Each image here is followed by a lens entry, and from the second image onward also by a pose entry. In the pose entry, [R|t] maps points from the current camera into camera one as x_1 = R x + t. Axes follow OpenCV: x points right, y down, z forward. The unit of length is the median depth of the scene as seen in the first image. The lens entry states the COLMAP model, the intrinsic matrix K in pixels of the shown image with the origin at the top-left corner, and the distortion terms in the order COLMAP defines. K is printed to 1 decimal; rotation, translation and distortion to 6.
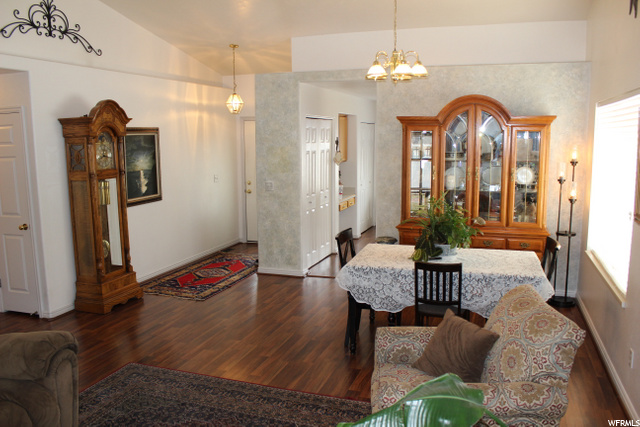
lens RADIAL K [[534.7, 0, 320.0], [0, 534.7, 213.5], [0, 0, 1]] dist [-0.166313, 0.154255]
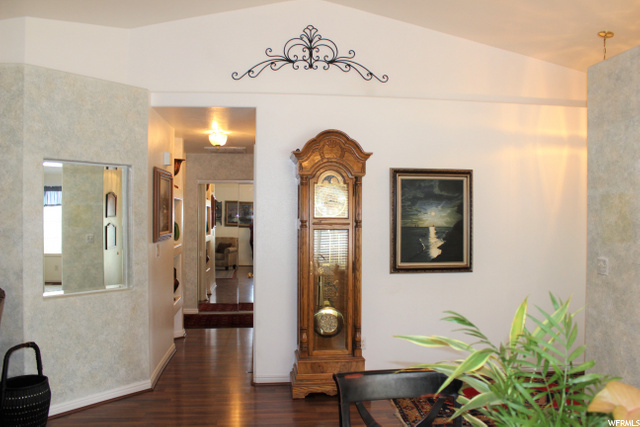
lens RADIAL K [[534.7, 0, 320.0], [0, 534.7, 213.5], [0, 0, 1]] dist [-0.166313, 0.154255]
pose [[0.432049, 0.007906, -0.901816, 0.264952], [-0.140085, 0.988413, -0.058447, -0.035510], [0.890904, 0.151583, 0.428150, 0.545121]]
